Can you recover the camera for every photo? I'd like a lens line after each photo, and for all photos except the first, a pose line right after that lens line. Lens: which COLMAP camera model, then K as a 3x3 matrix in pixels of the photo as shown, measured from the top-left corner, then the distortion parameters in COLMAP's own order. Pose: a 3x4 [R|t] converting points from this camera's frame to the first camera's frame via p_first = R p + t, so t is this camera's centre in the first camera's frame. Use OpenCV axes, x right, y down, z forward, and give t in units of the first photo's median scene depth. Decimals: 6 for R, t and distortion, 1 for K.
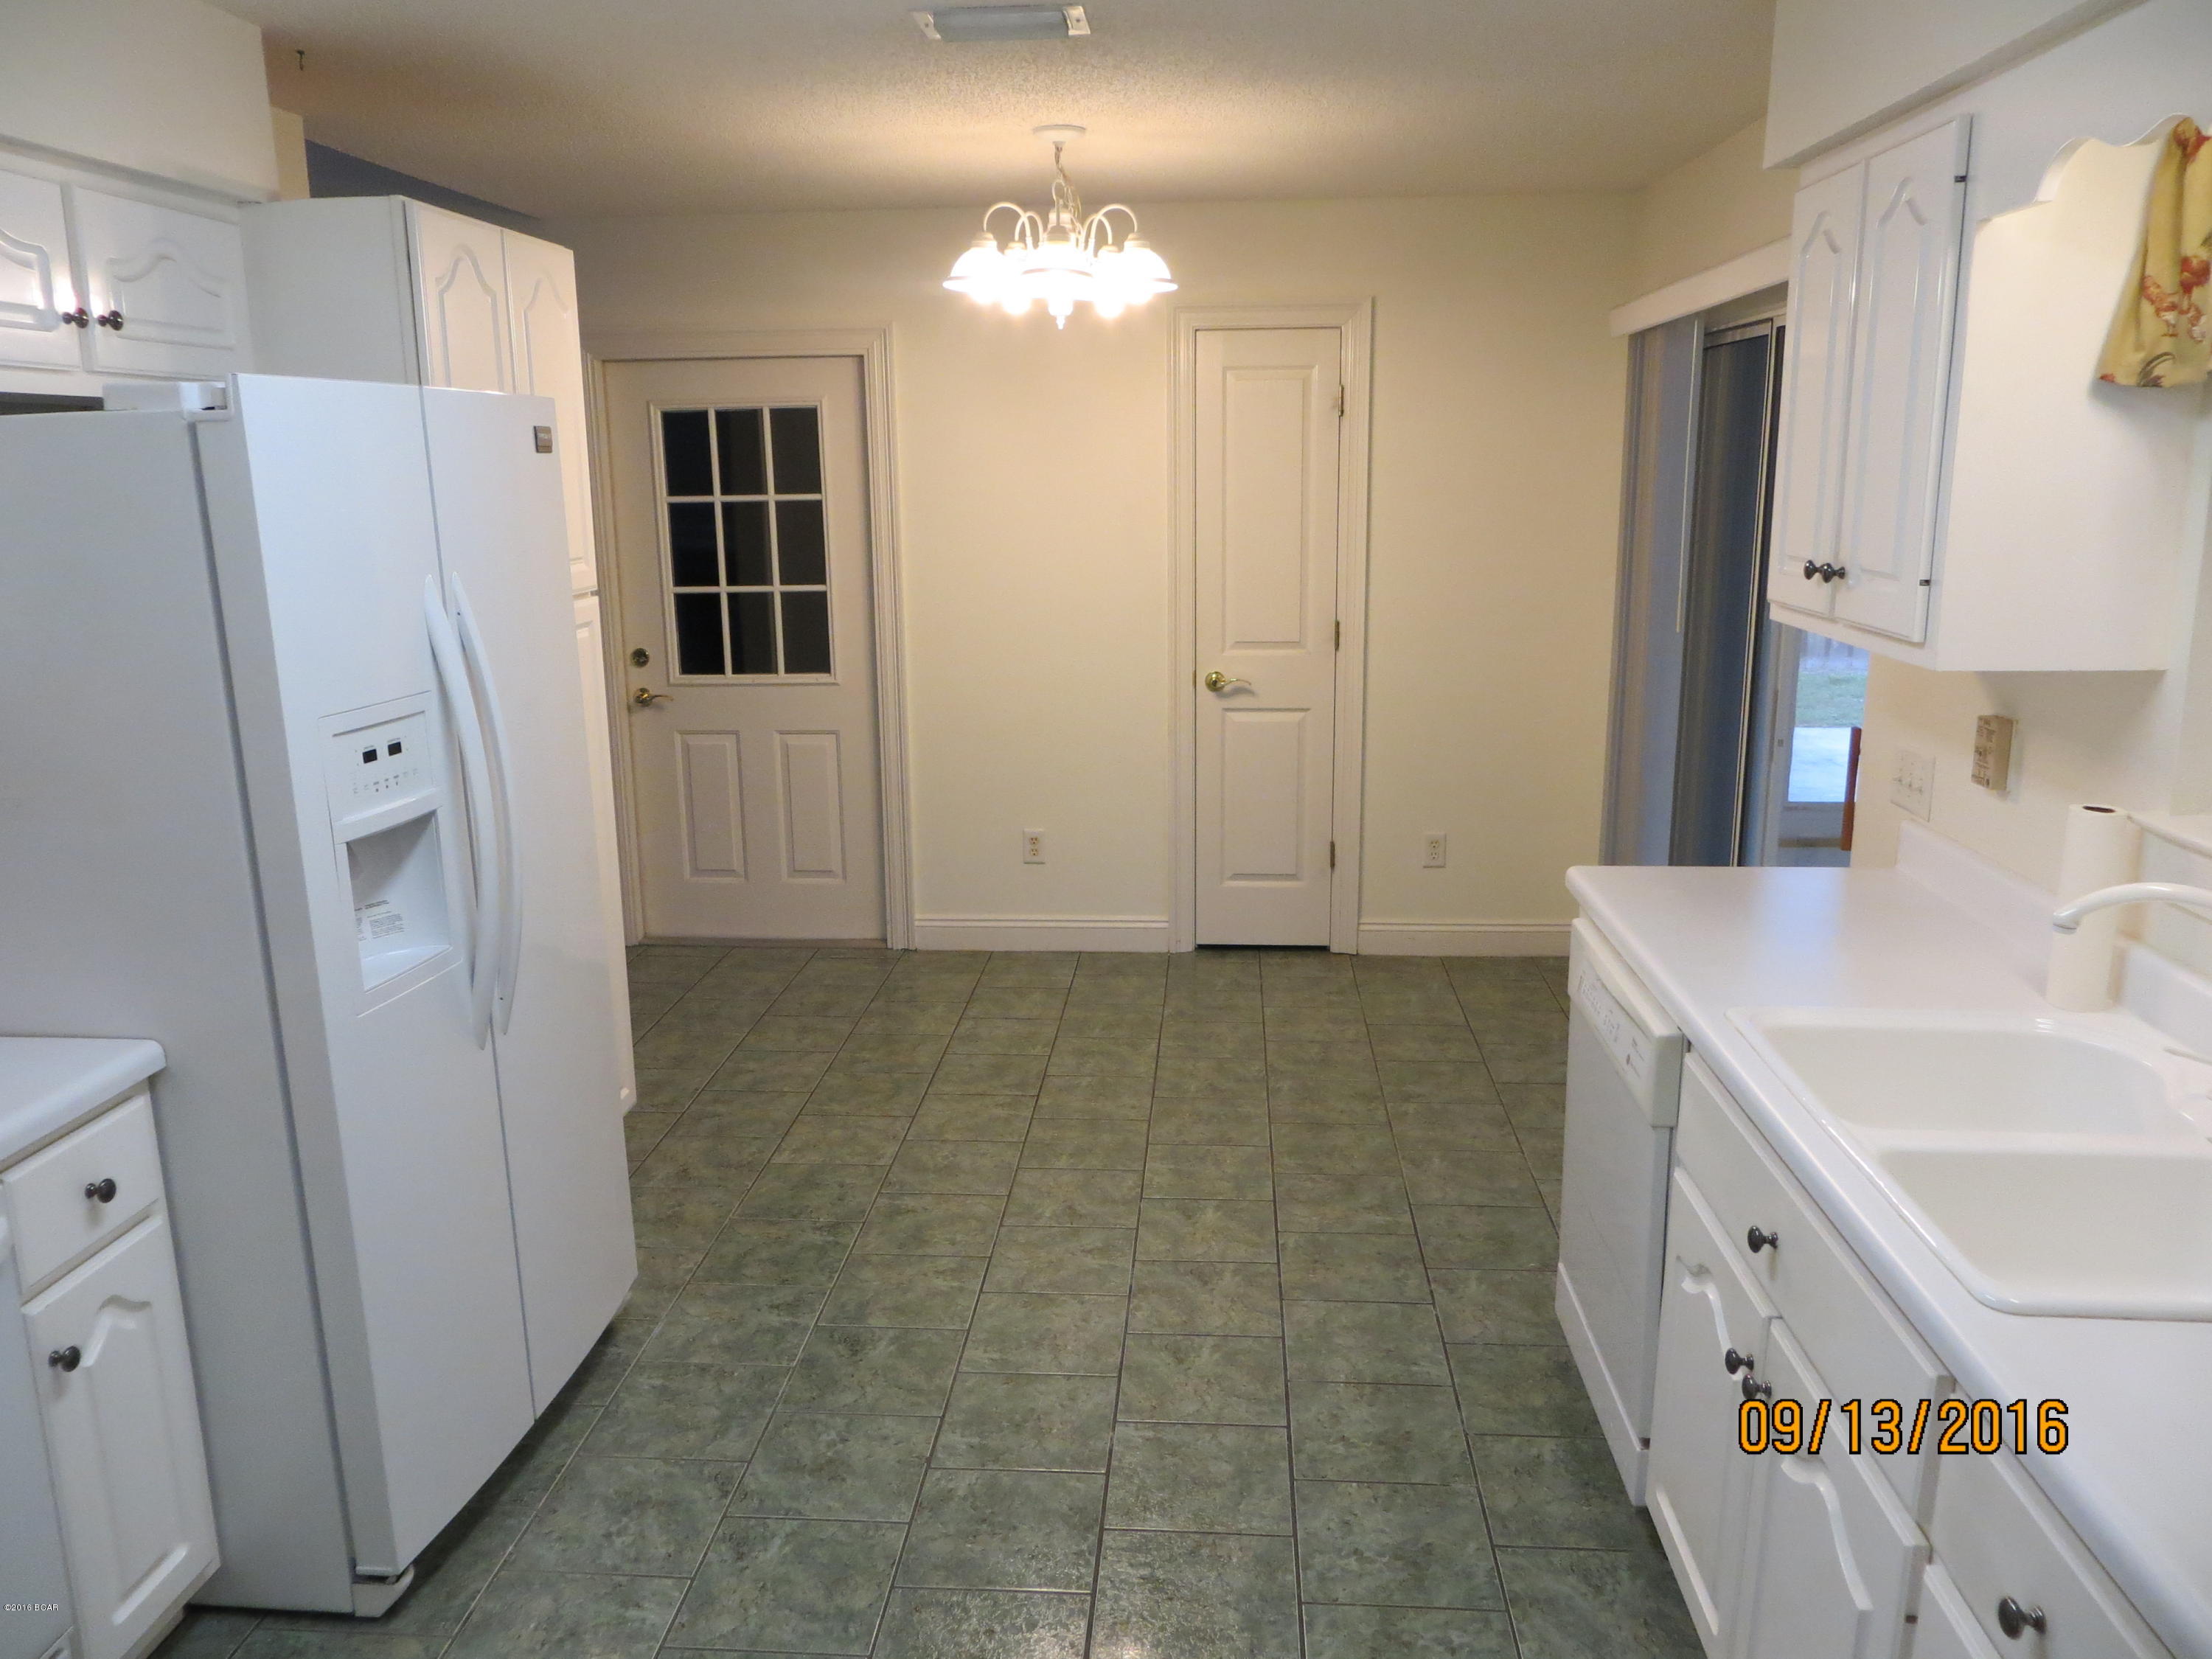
lens RADIAL K [[1657.4, 0, 1121.6], [0, 1657.4, 839.7], [0, 0, 1]] dist [-0.011601, -0.000569]
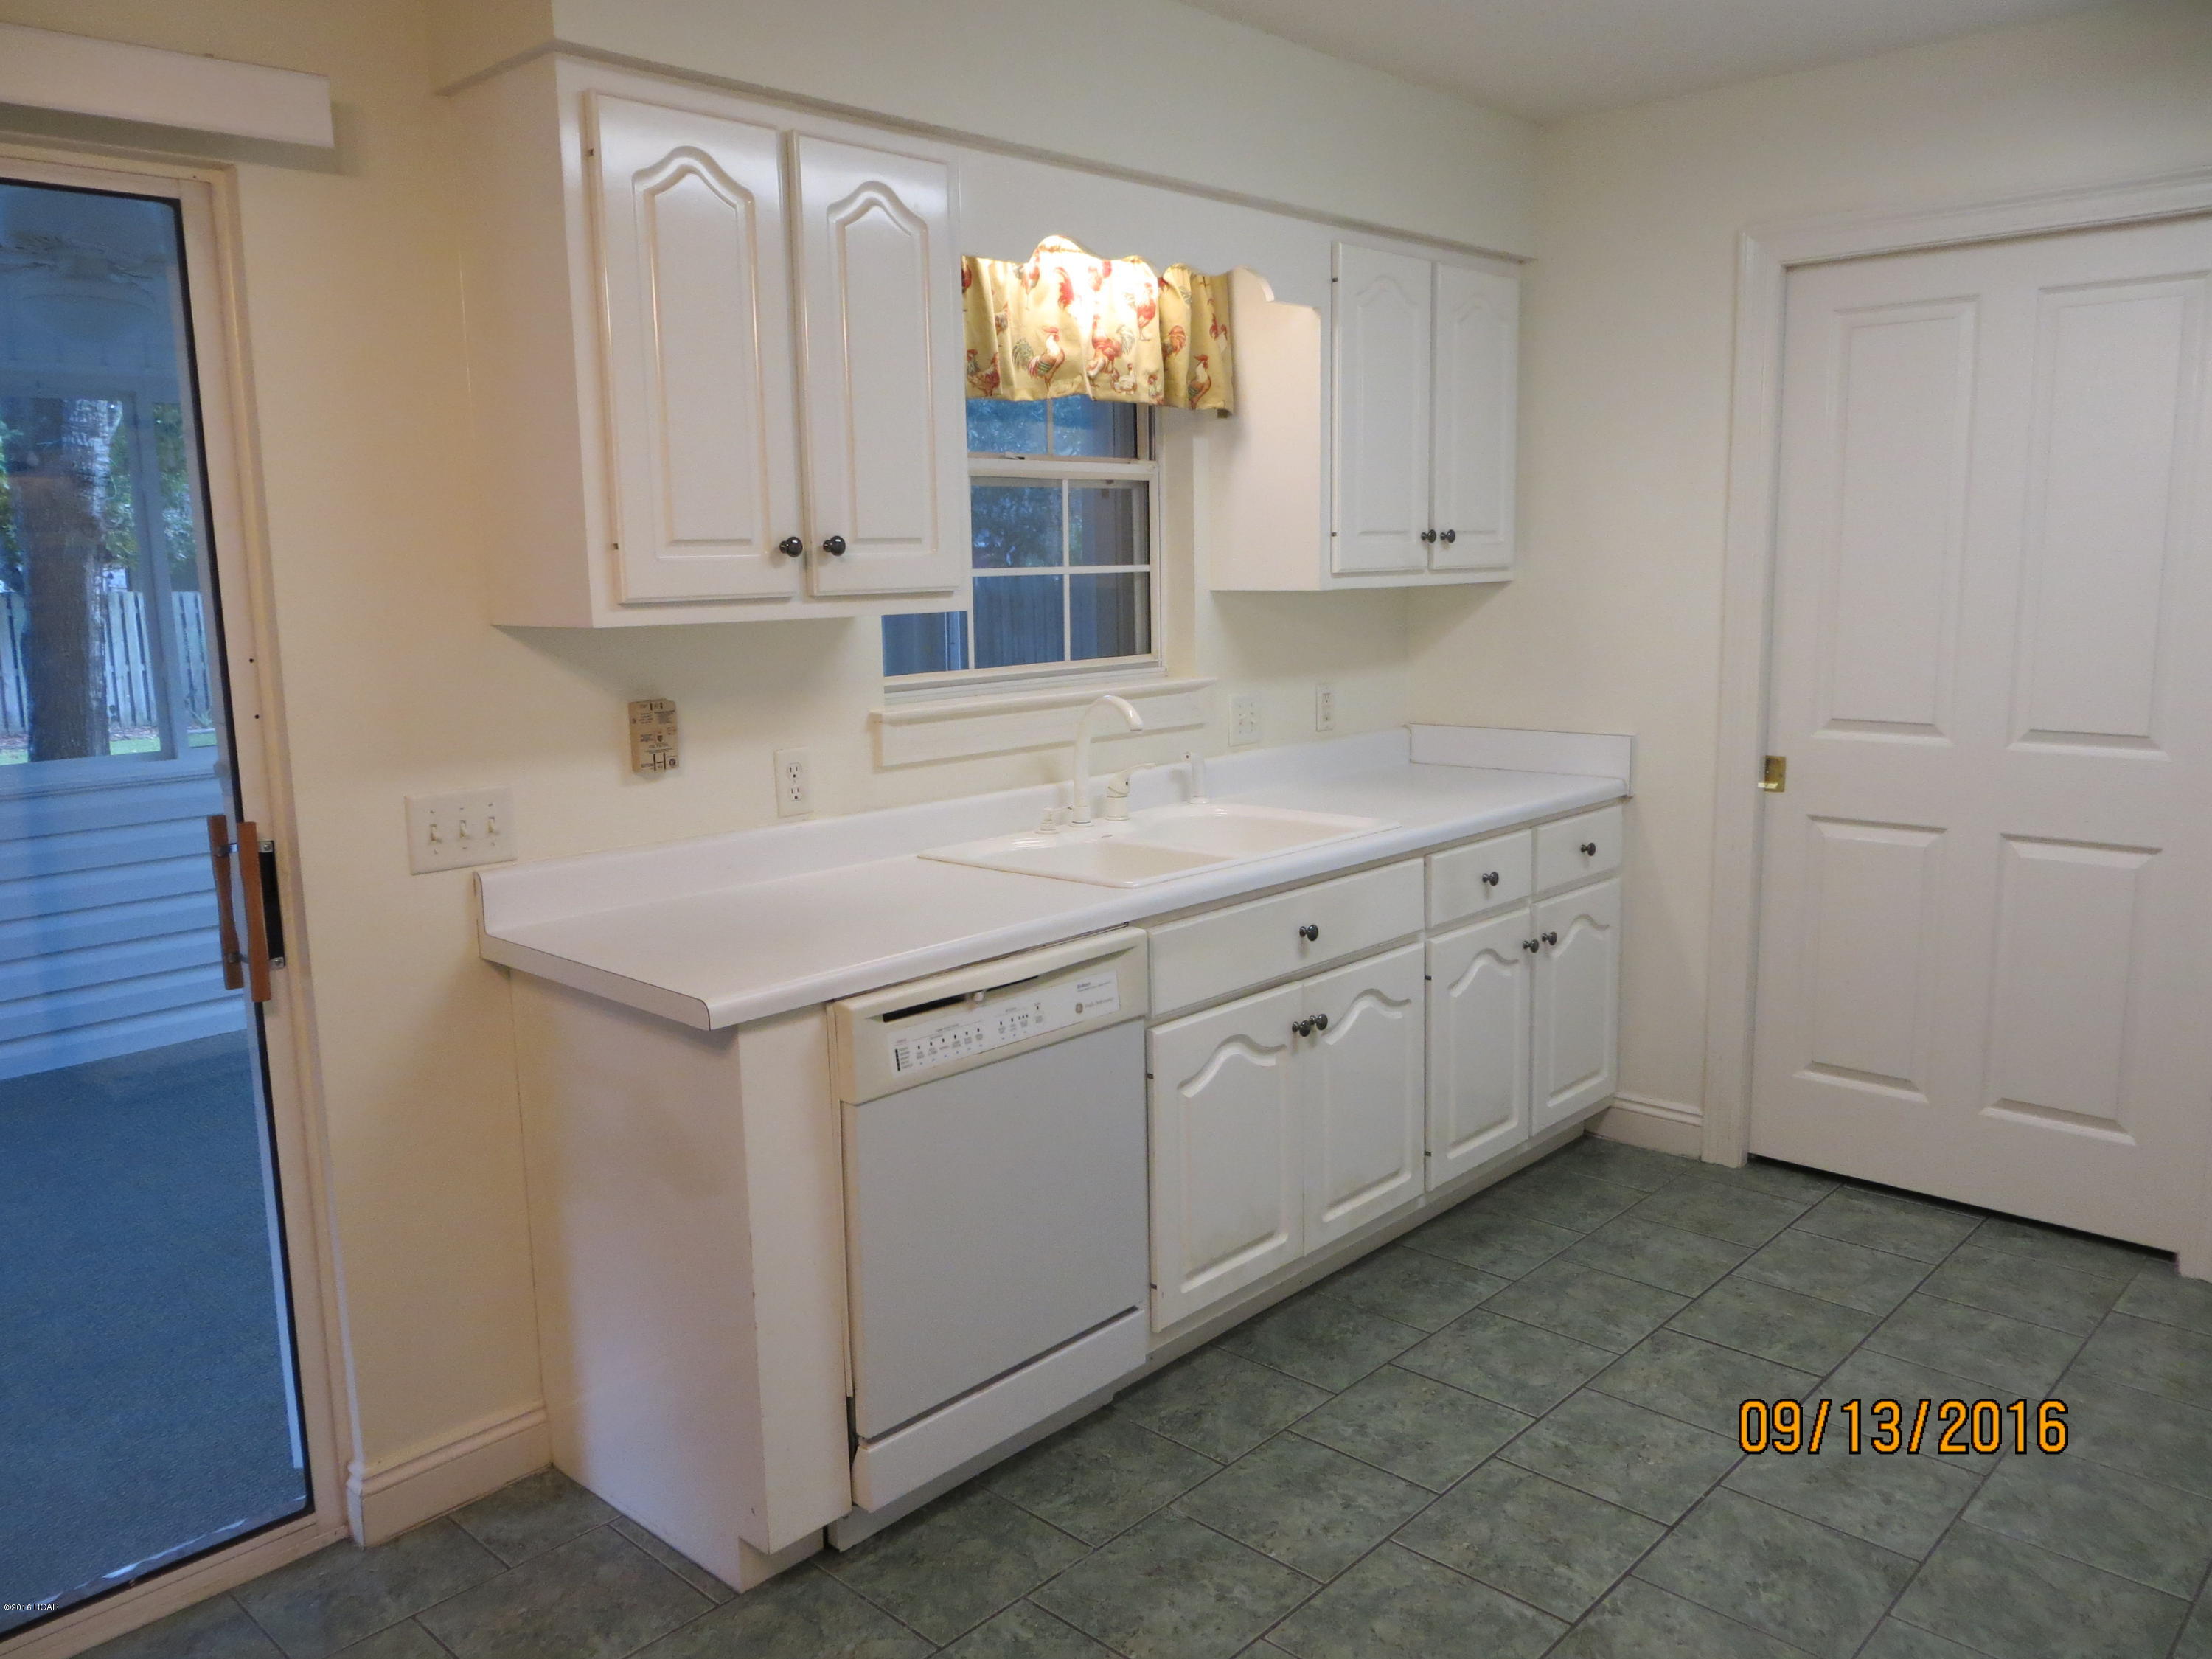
lens RADIAL K [[1657.4, 0, 1103.2], [0, 1657.4, 828.0], [0, 0, 1]] dist [-0.011601, -0.000569]
pose [[-0.767988, -0.082950, 0.635069, -0.335206], [0.166919, 0.931386, 0.323509, -0.289142], [-0.618330, 0.354456, -0.701448, 1.606799]]
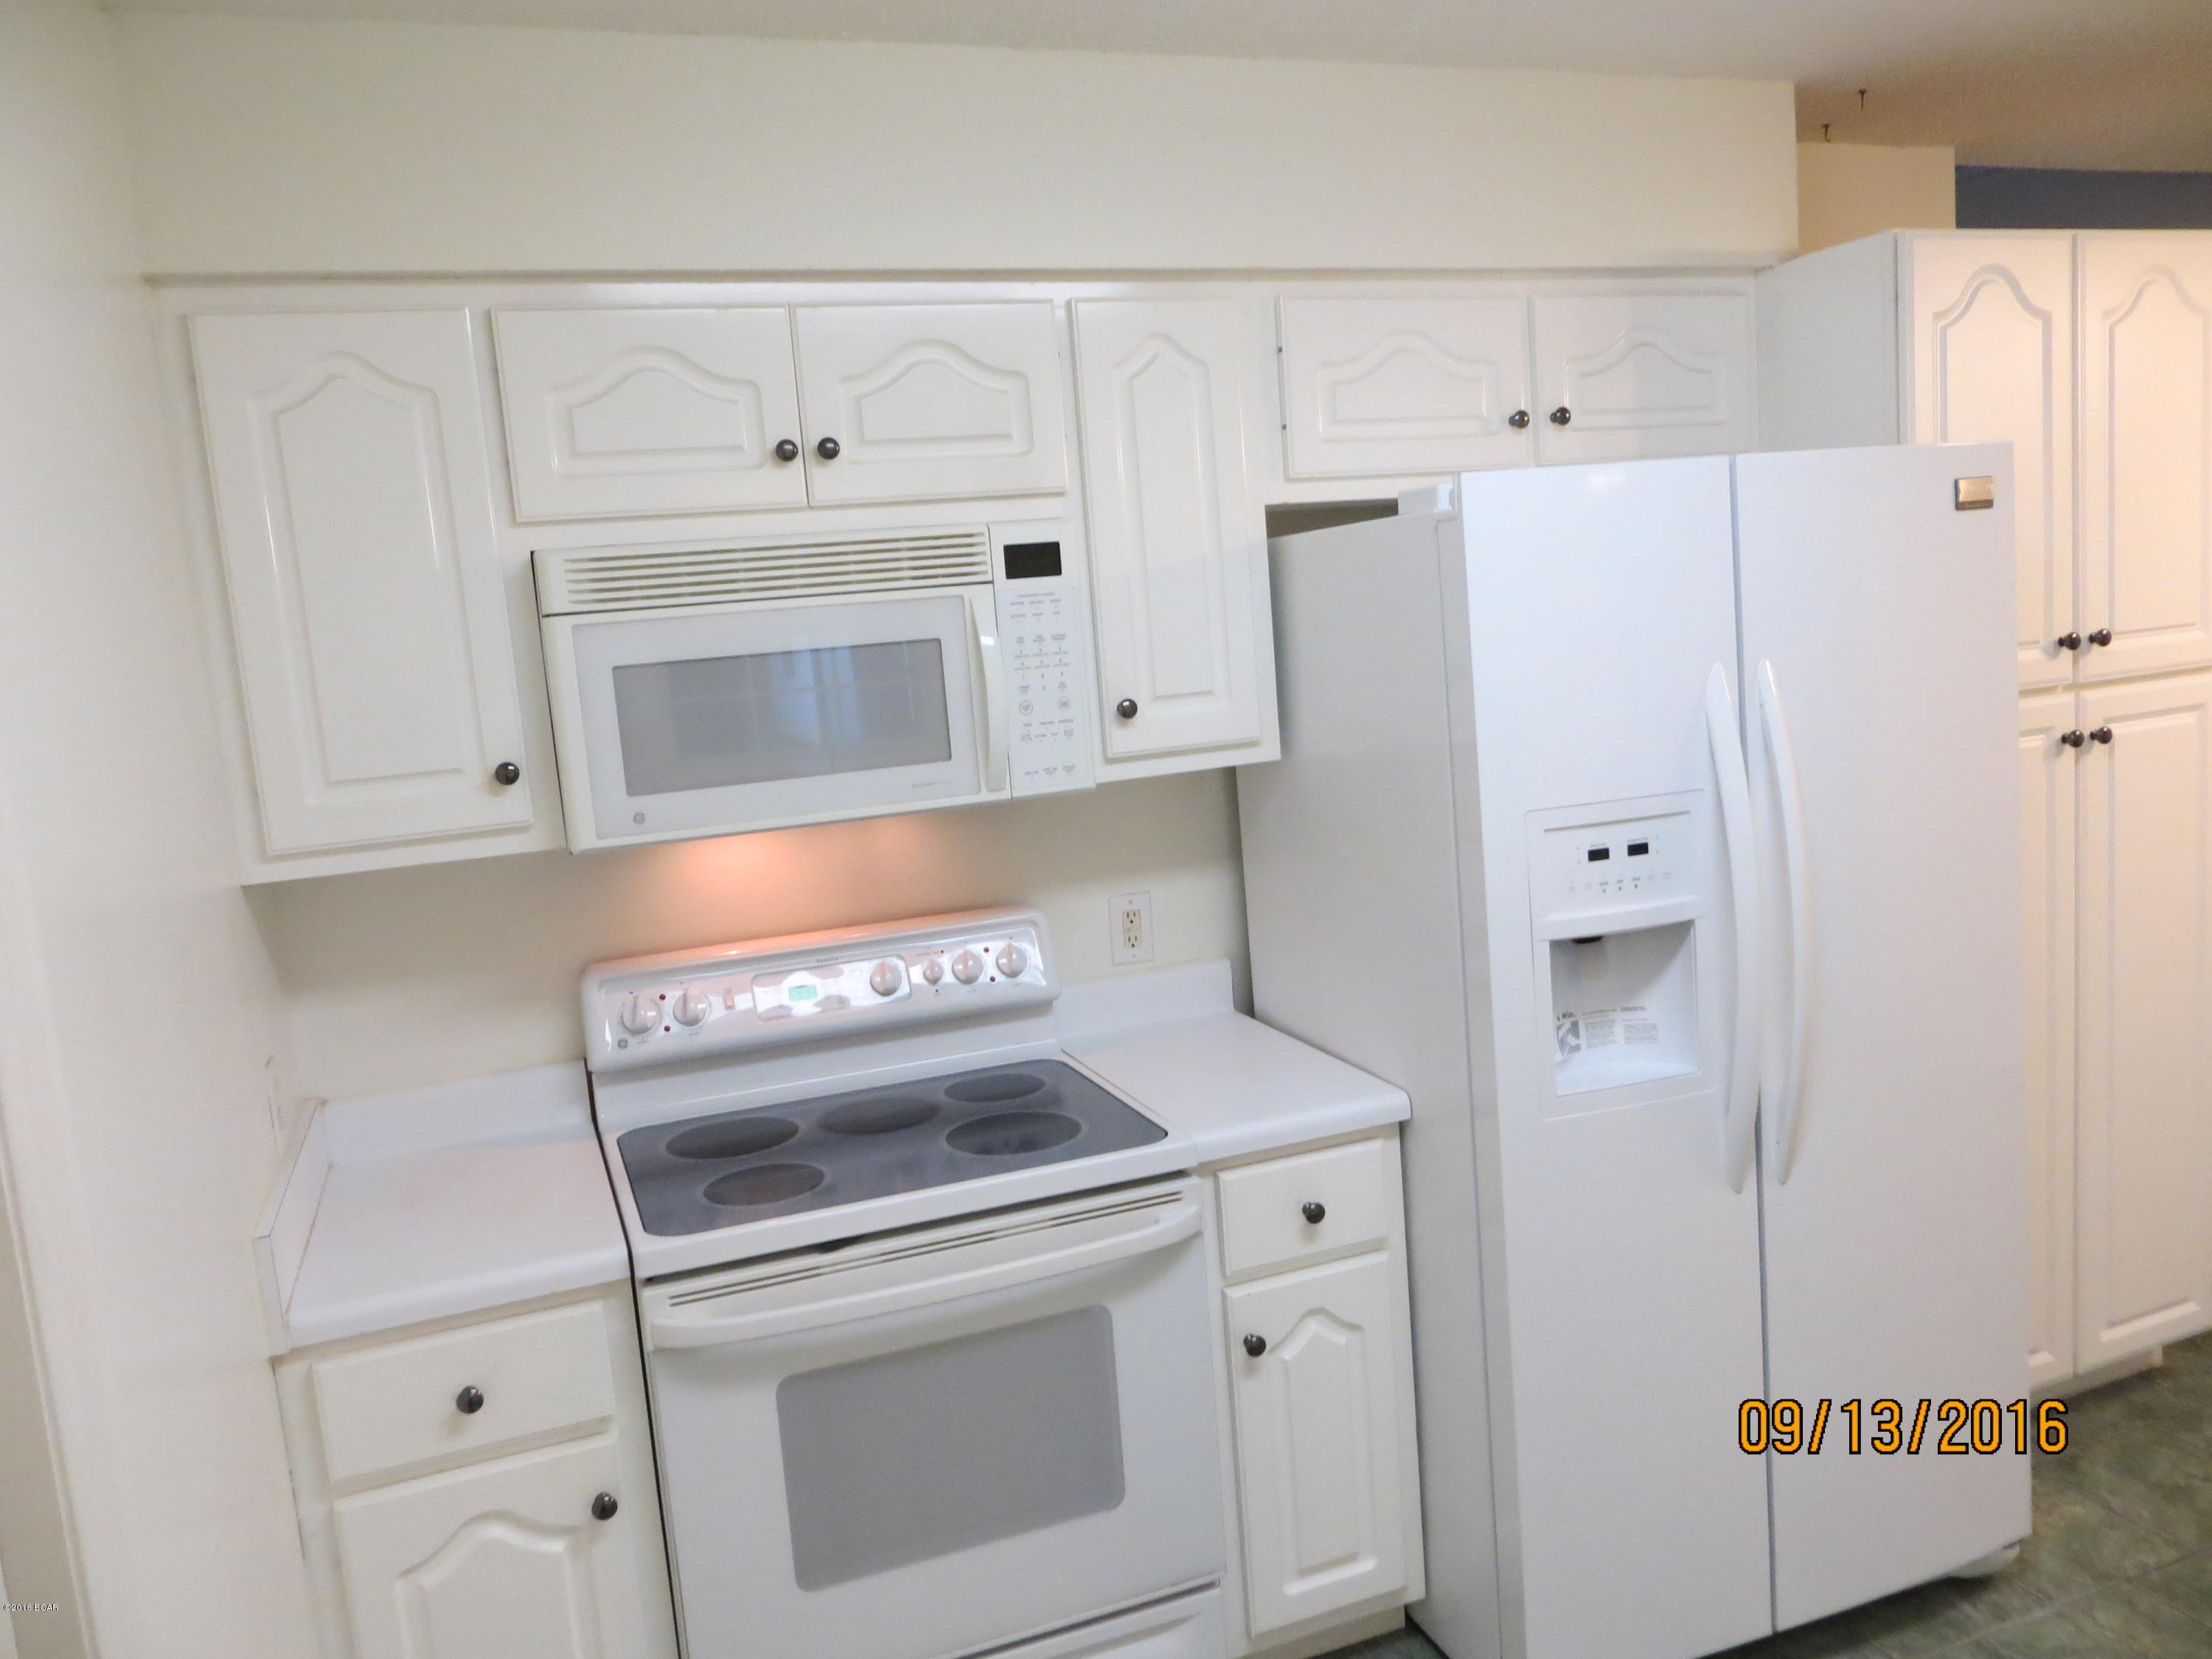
lens RADIAL K [[1657.4, 0, 1115.7], [0, 1657.4, 829.7], [0, 0, 1]] dist [-0.011601, -0.000569]
pose [[0.419679, 0.106896, -0.901356, 0.243906], [-0.130967, 0.989781, 0.056404, -0.070613], [0.898174, 0.094376, 0.429390, 0.296256]]
